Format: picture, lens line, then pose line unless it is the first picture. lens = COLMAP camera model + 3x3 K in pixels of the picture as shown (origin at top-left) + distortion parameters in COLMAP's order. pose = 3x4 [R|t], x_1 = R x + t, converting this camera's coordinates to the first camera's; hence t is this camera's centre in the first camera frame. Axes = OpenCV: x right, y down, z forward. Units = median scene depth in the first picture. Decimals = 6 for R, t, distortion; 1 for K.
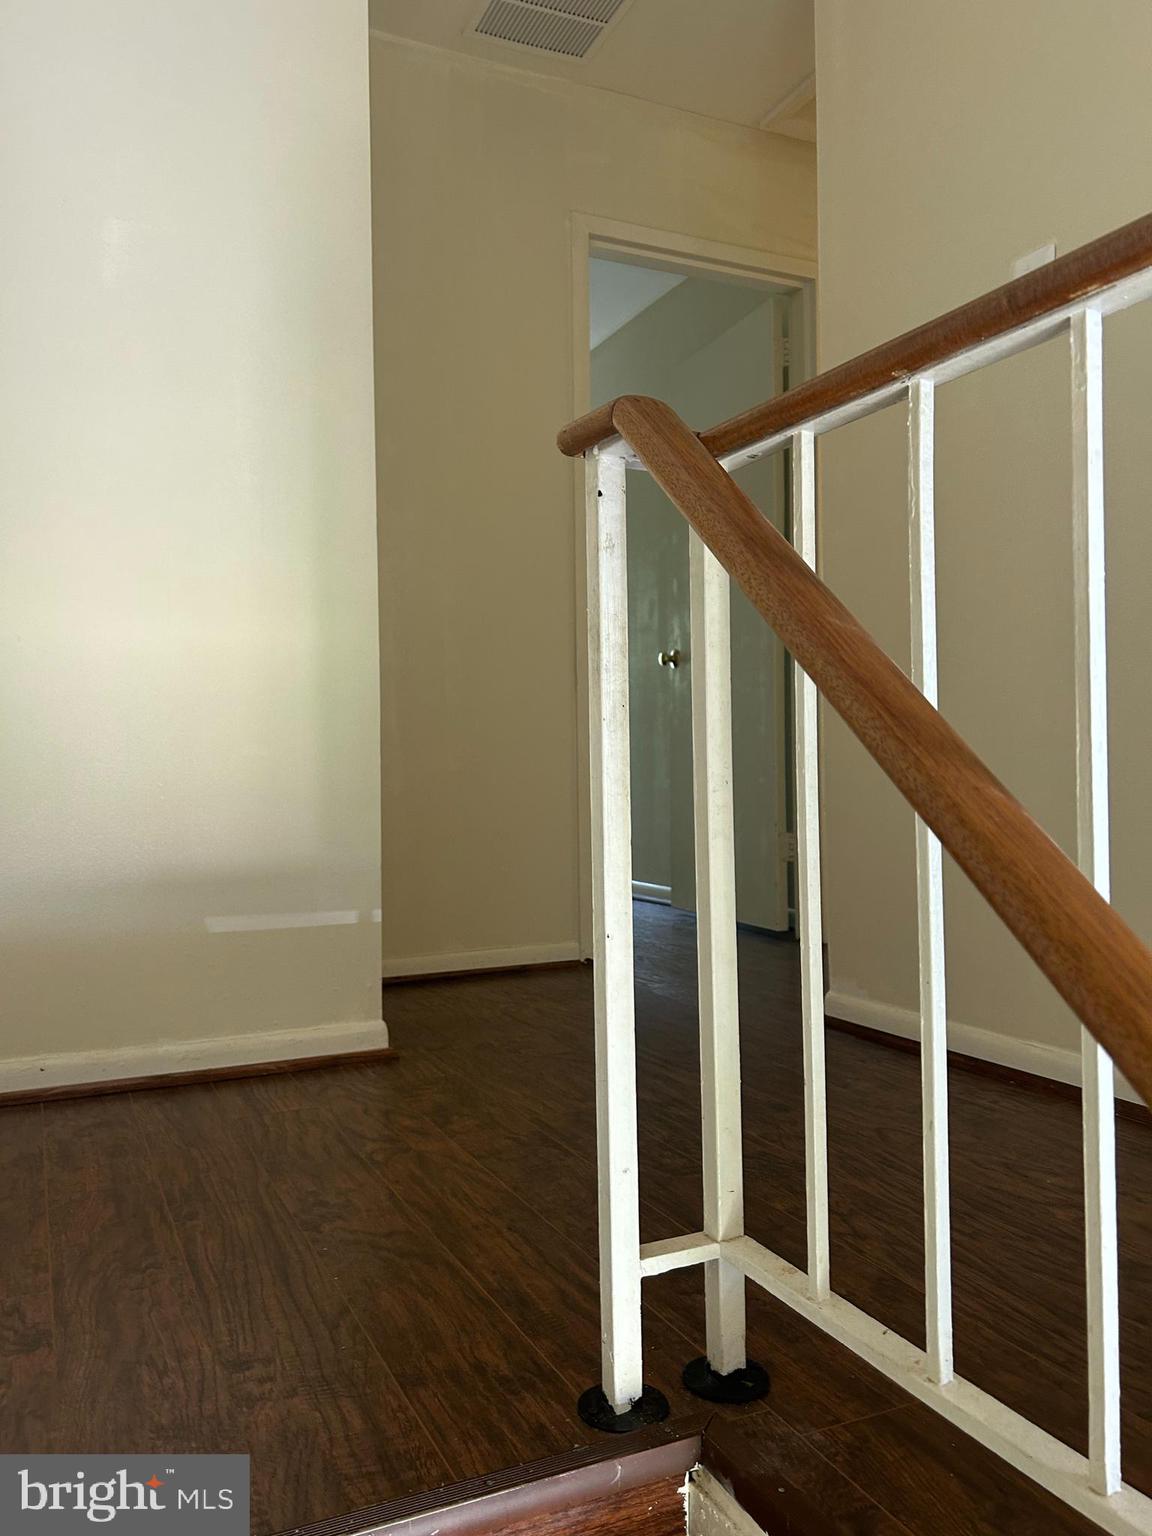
lens RADIAL K [[1158.1, 0, 575.0], [0, 1158.1, 766.7], [0, 0, 1]] dist [0.003723, -0.004960]
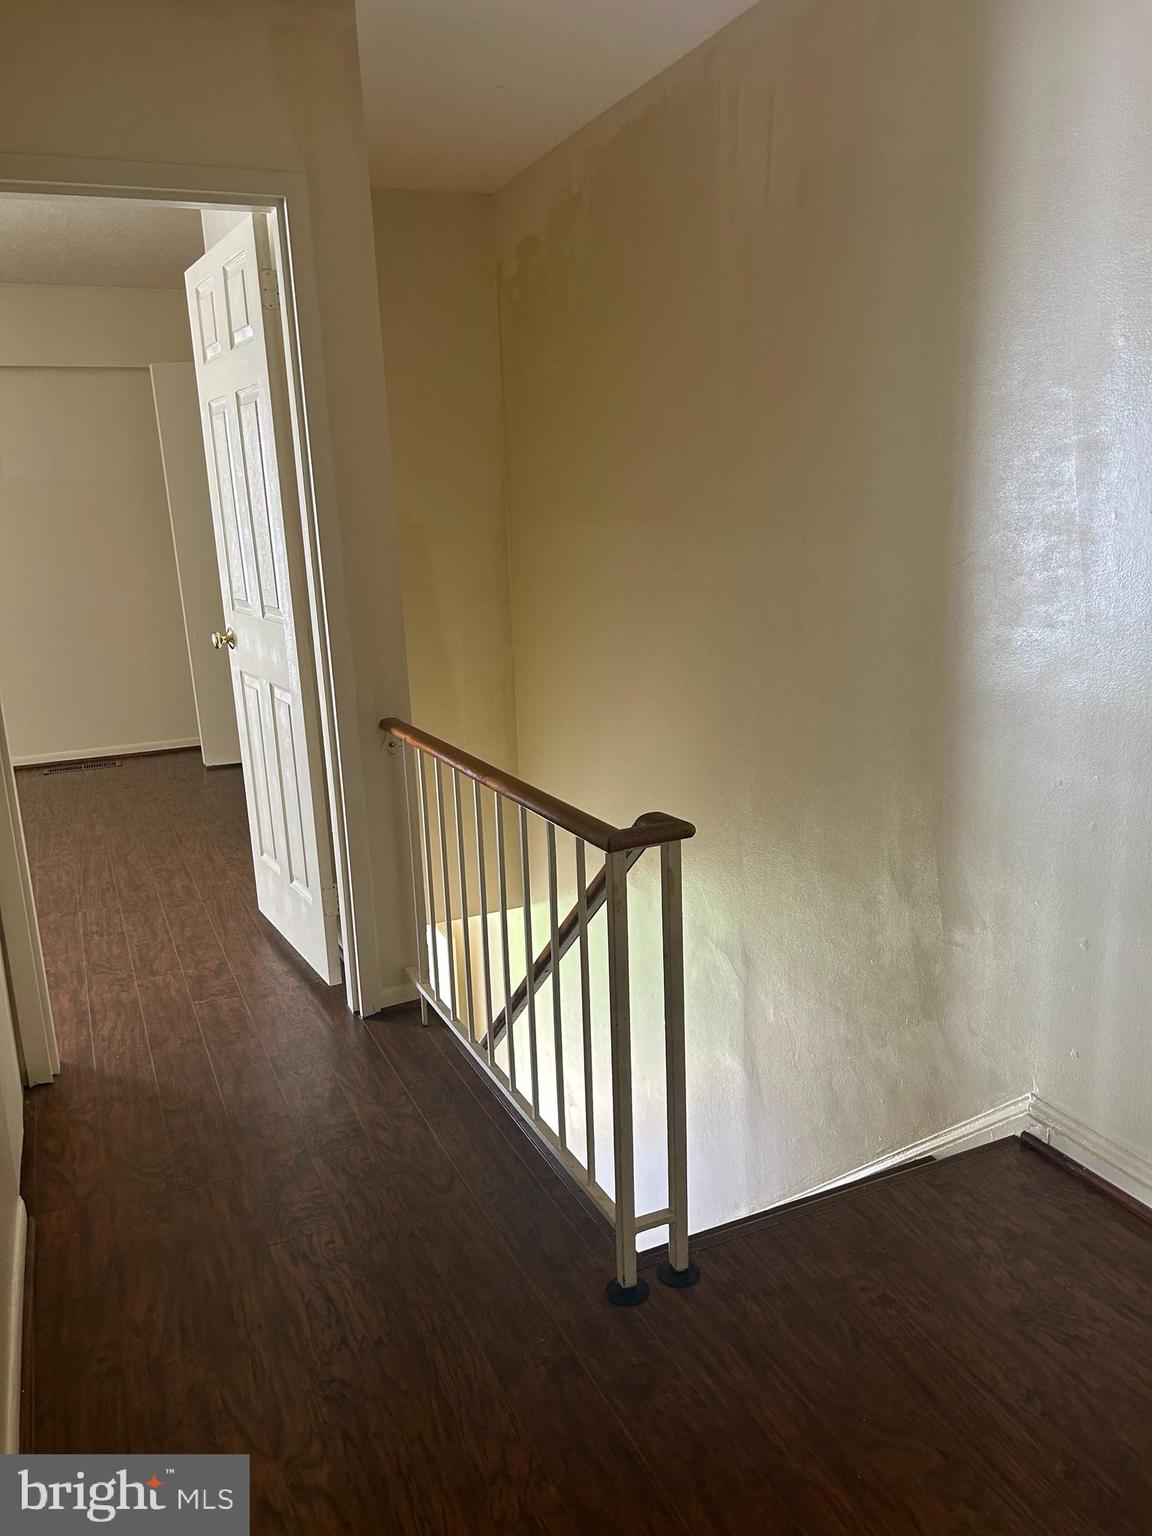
lens RADIAL K [[1158.1, 0, 576.4], [0, 1158.1, 769.6], [0, 0, 1]] dist [0.003723, -0.004960]
pose [[-0.998474, 0.051436, 0.020081, 0.115623], [0.054653, 0.972467, 0.226540, -0.697412], [-0.007876, 0.227292, -0.973795, 2.389376]]
